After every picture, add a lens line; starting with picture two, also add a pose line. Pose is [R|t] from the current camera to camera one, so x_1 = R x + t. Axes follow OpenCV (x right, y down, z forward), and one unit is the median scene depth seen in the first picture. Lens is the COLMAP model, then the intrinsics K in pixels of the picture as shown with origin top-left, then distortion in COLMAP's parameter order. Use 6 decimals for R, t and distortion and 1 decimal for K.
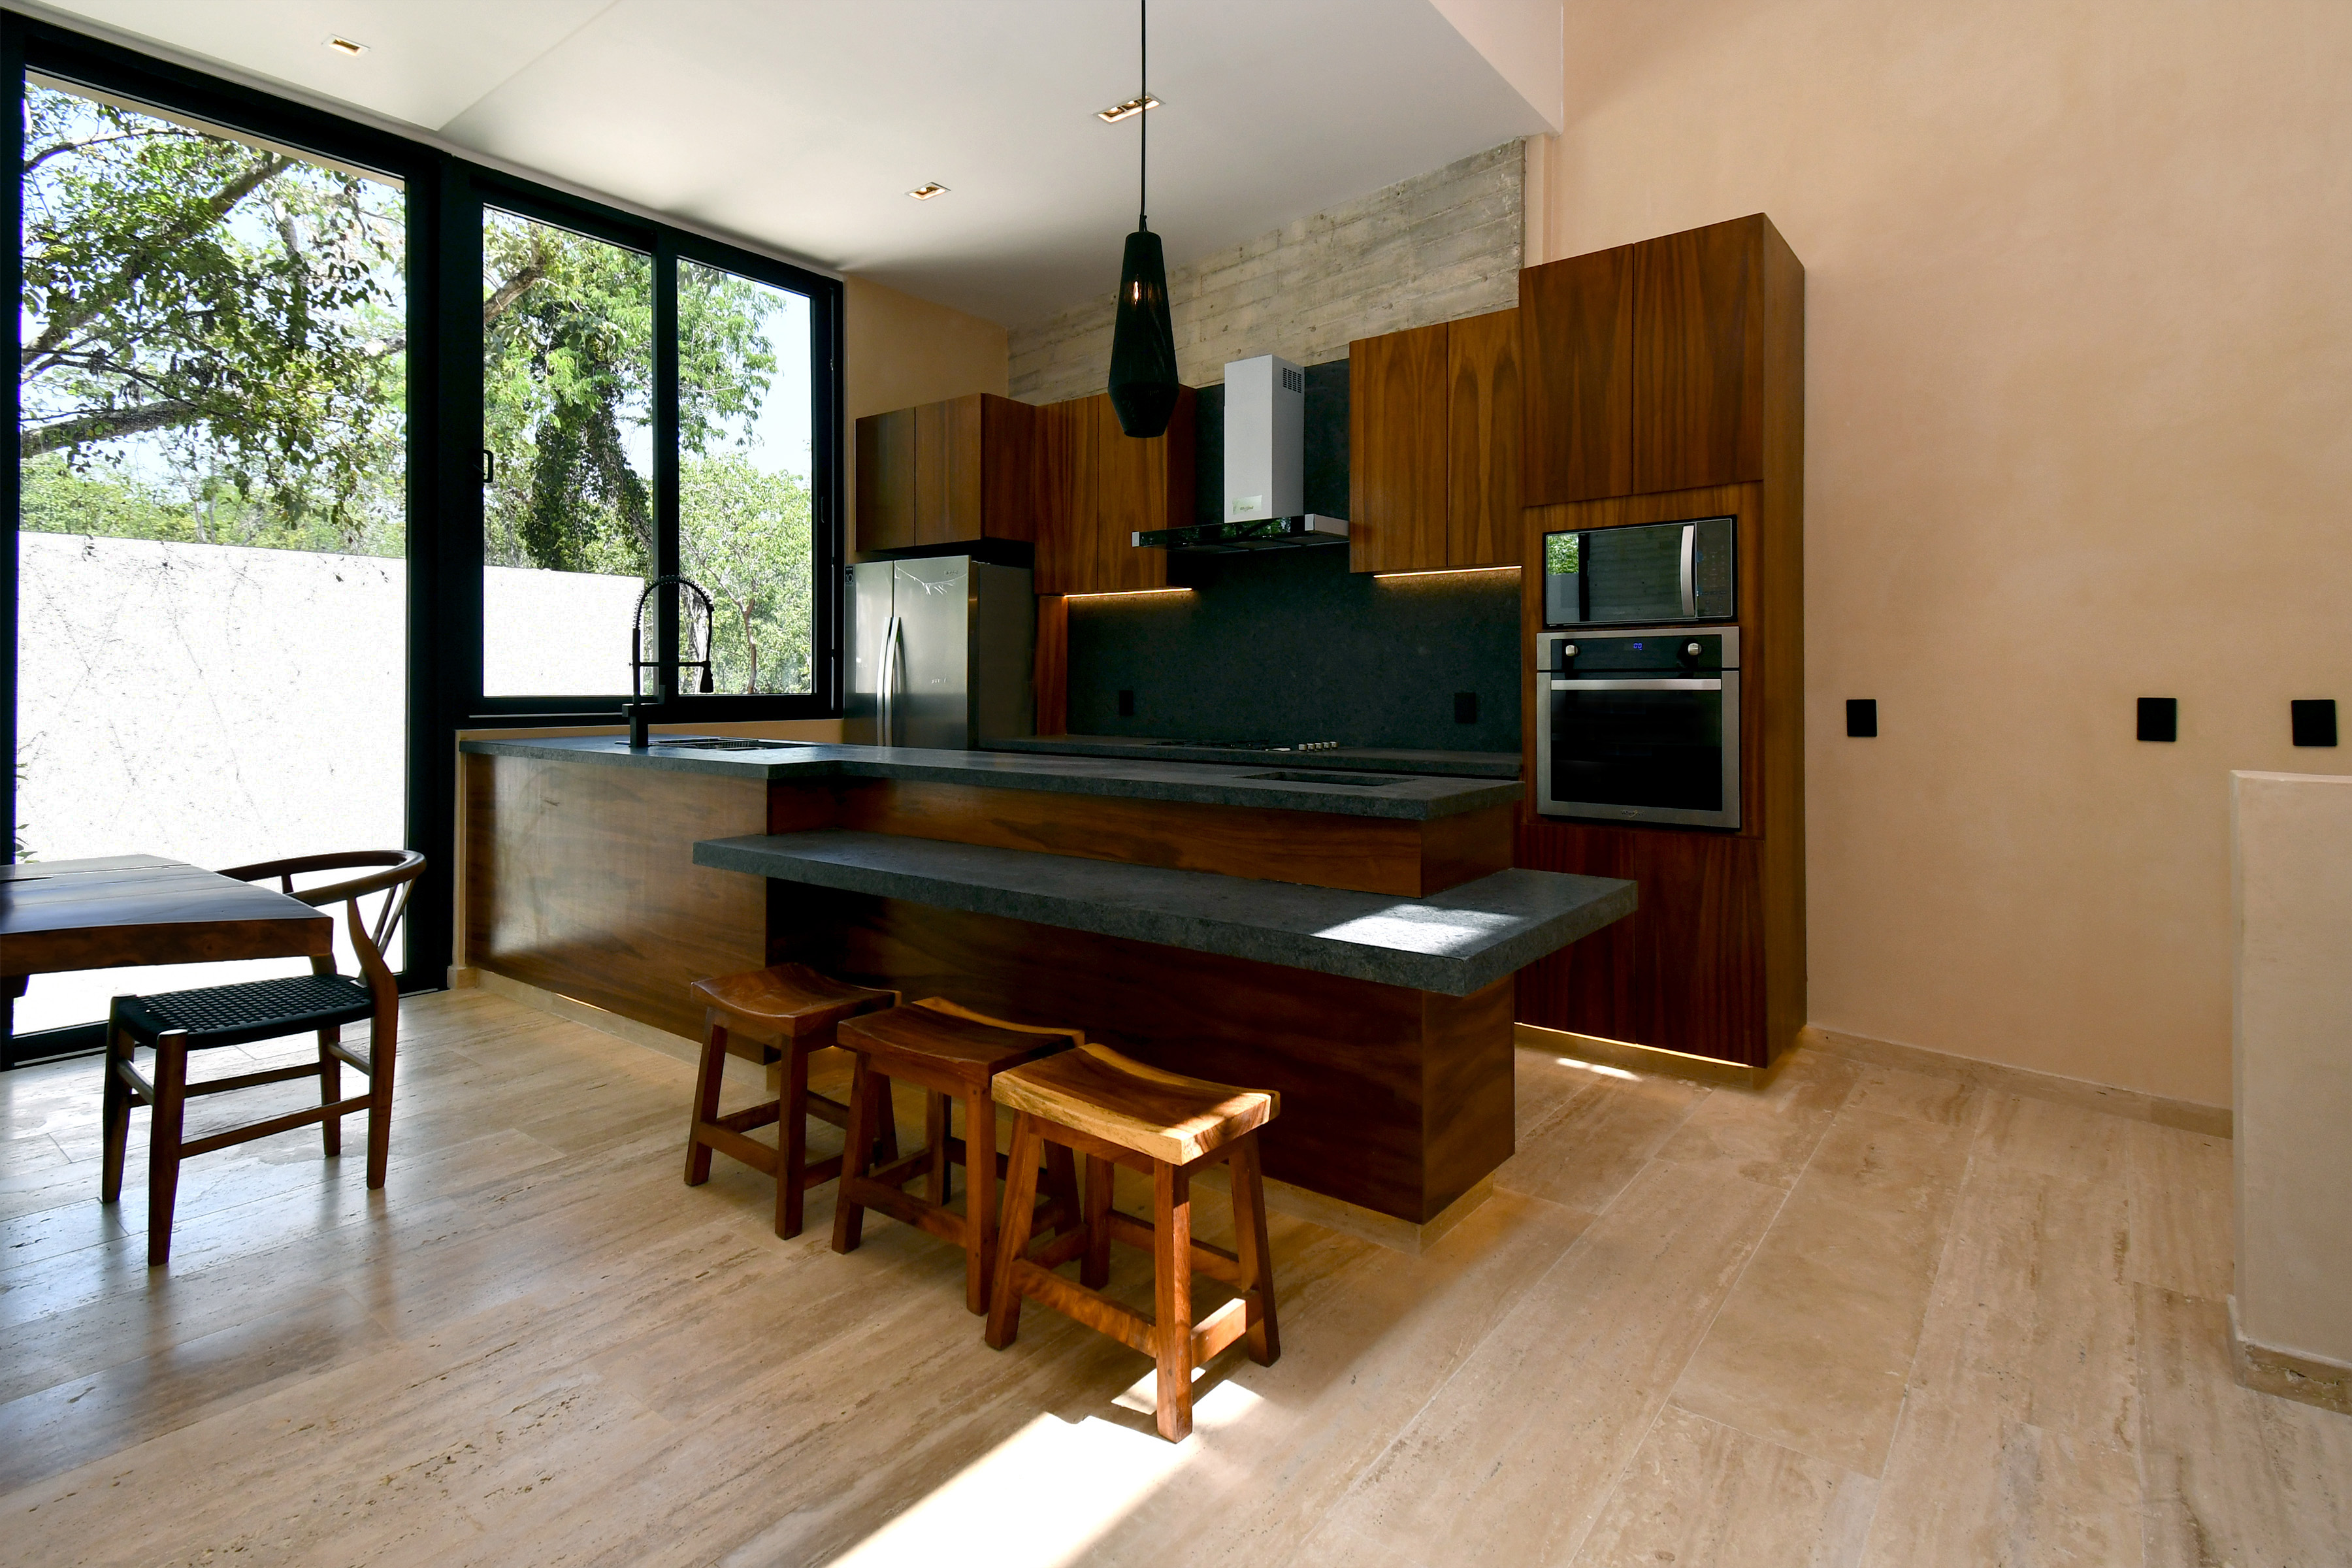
lens RADIAL K [[1121.4, 0, 1217.9], [0, 1121.4, 713.0], [0, 0, 1]] dist [0.003354, -0.010618]
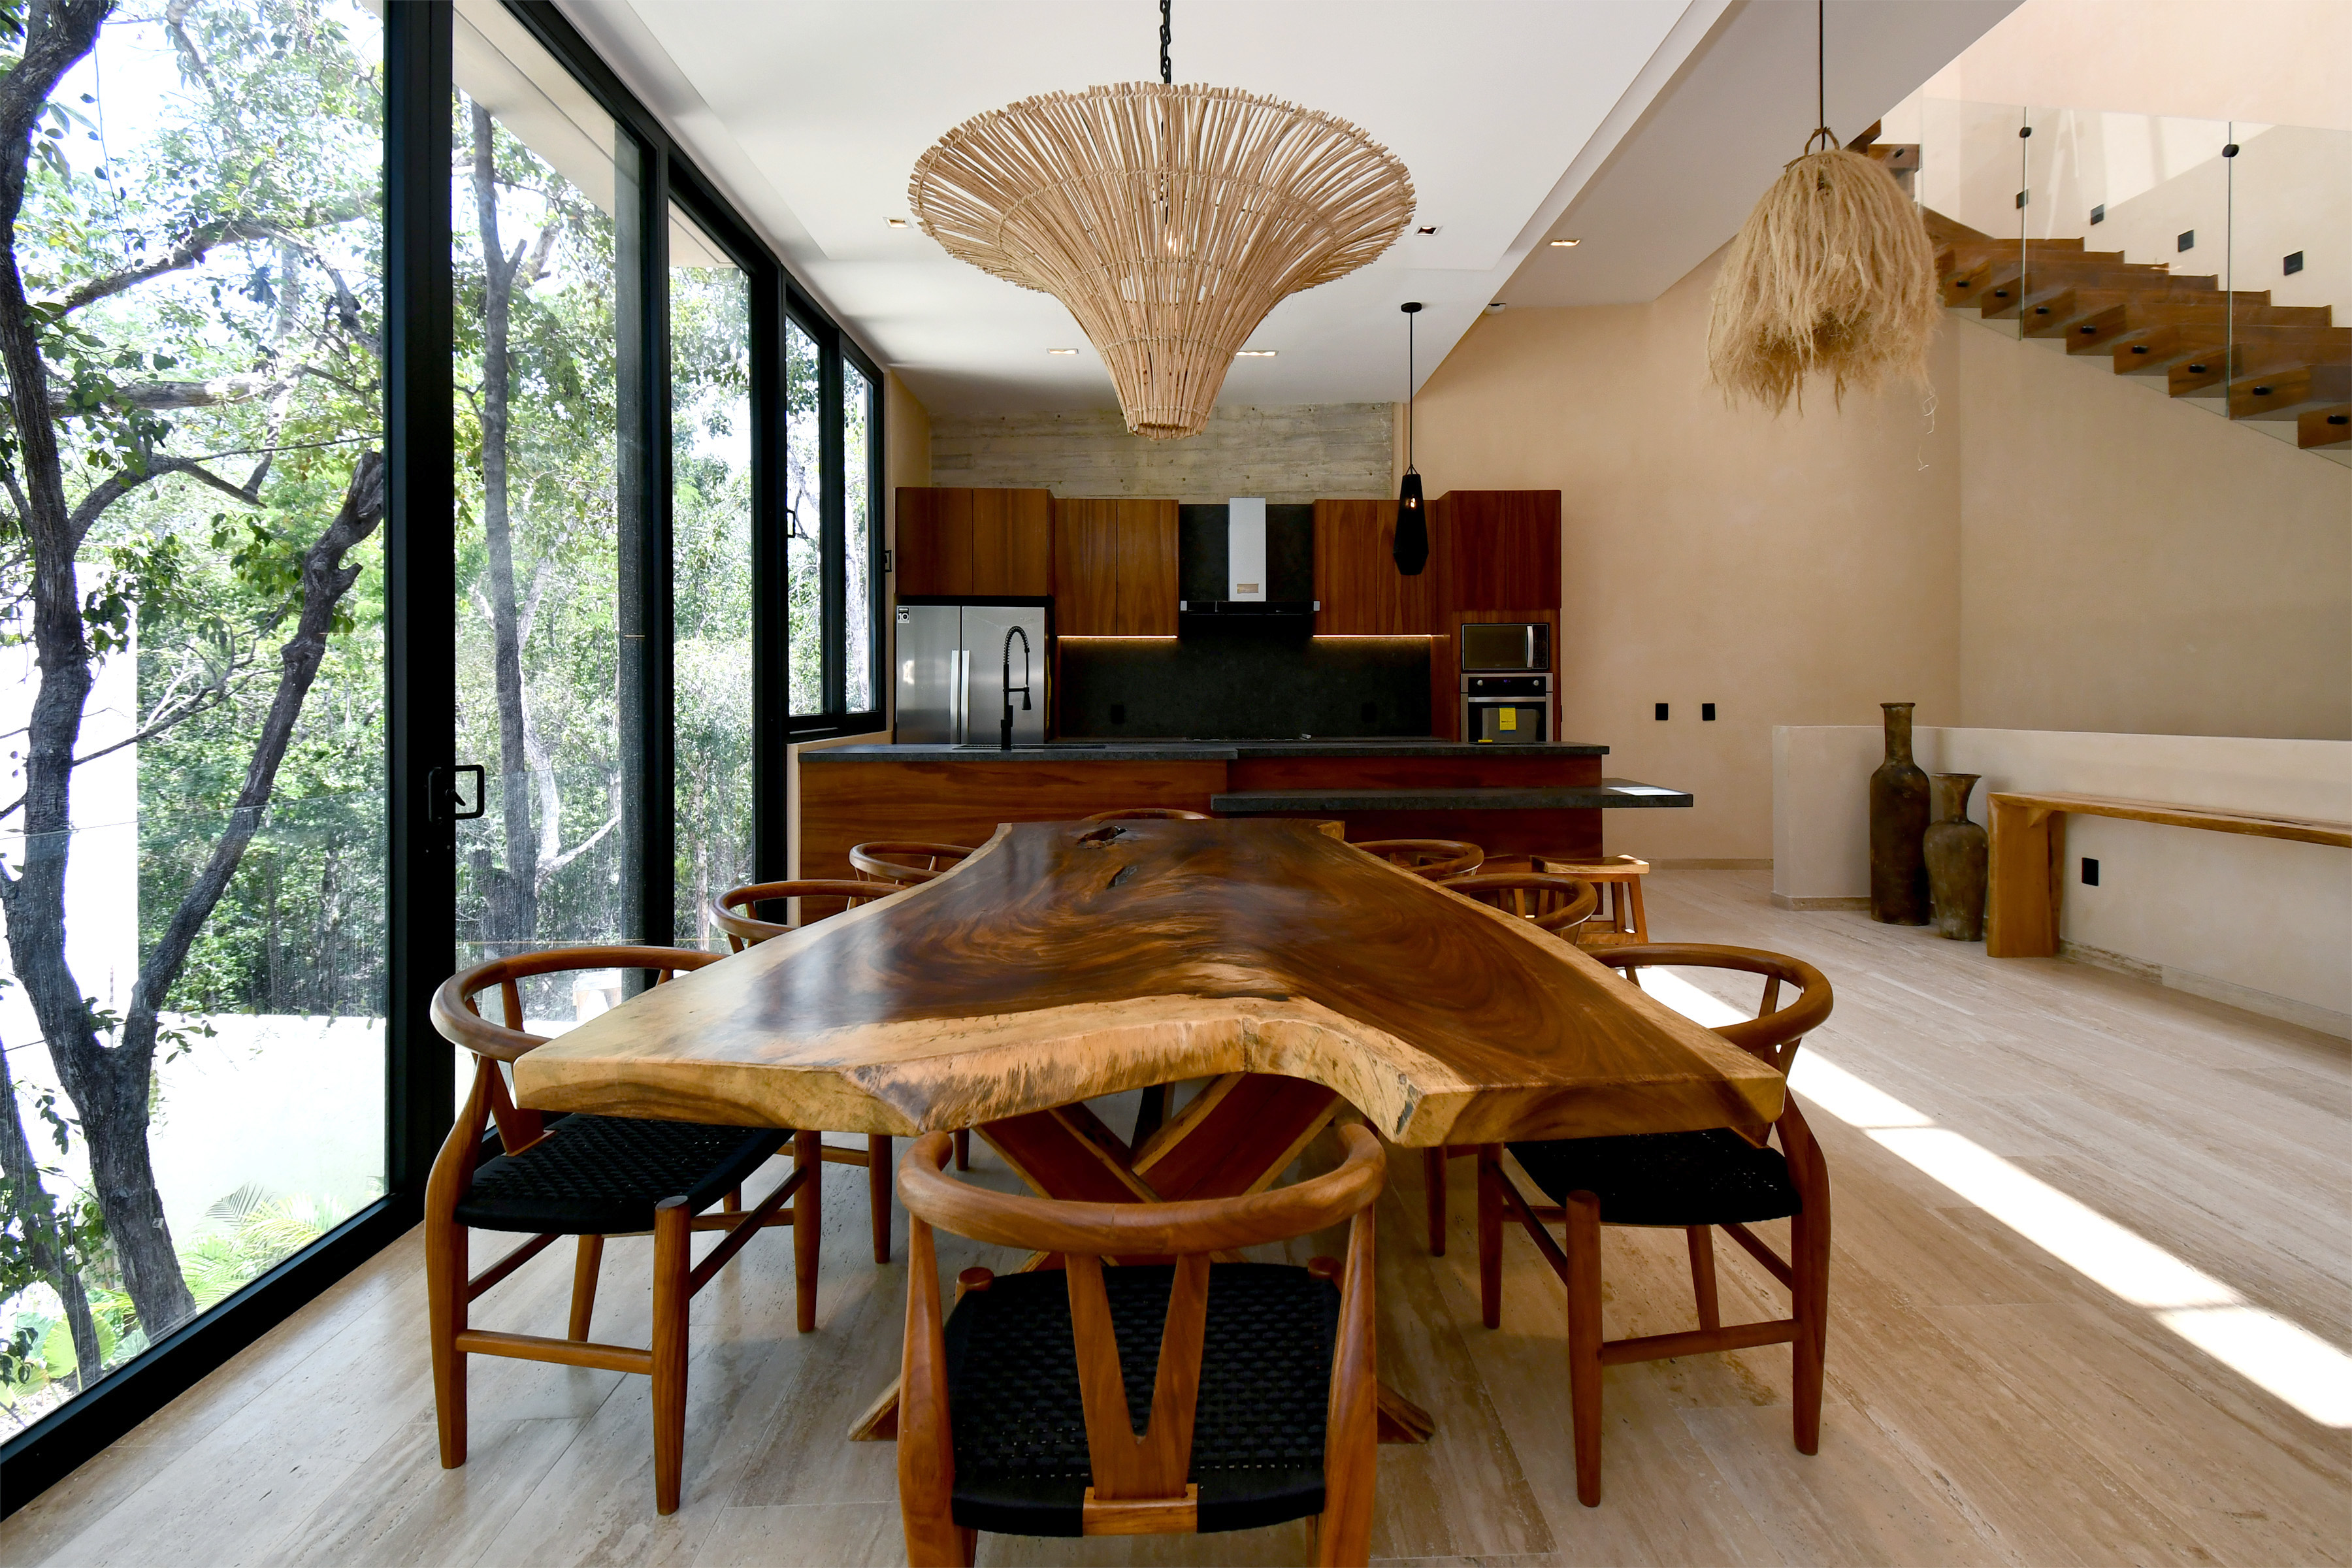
lens RADIAL K [[1062.1, 0, 1223.2], [0, 1062.1, 719.9], [0, 0, 1]] dist [-0.003500, -0.008357]
pose [[0.766732, -0.018561, 0.641699, -1.043267], [0.021709, 0.999760, 0.002979, -0.002981], [-0.641600, 0.011647, 0.766951, -0.148870]]
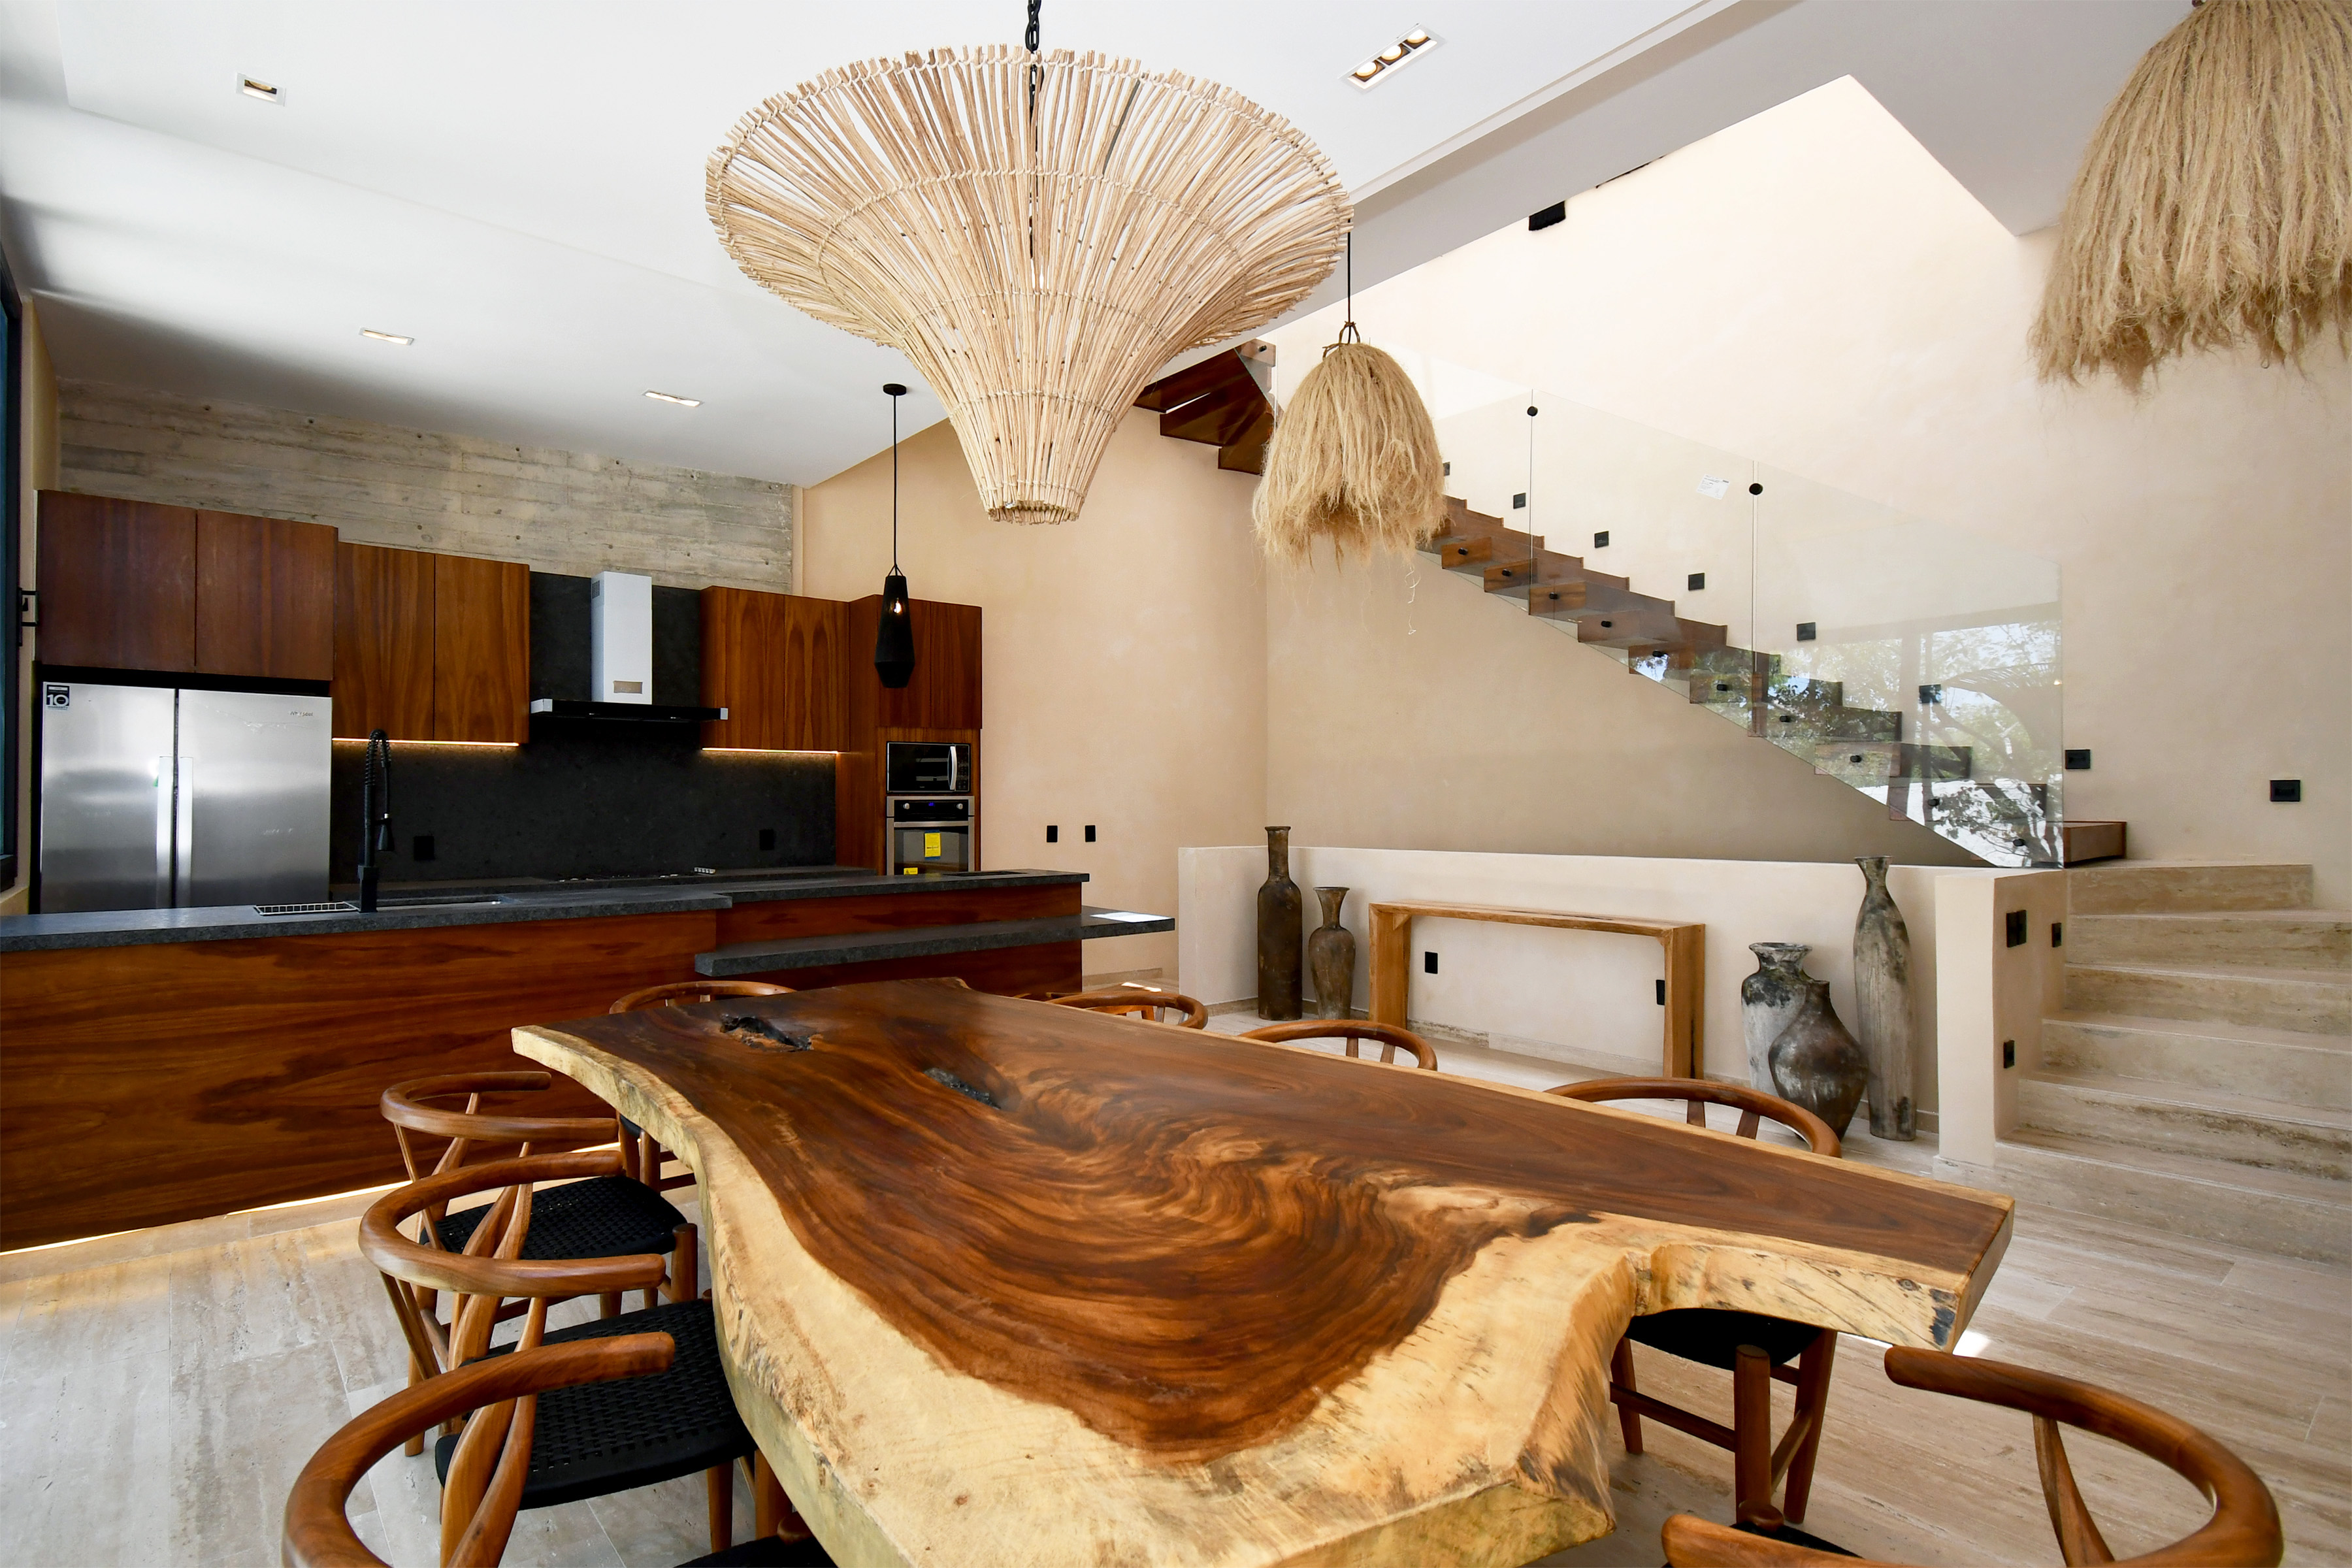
lens RADIAL K [[1121.4, 0, 1129.9], [0, 1121.4, 795.5], [0, 0, 1]] dist [0.003354, -0.010618]
pose [[0.227482, 0.006731, 0.973759, -1.154987], [0.028699, 0.999495, -0.013614, -0.030450], [-0.973359, 0.031043, 0.227174, 0.170277]]
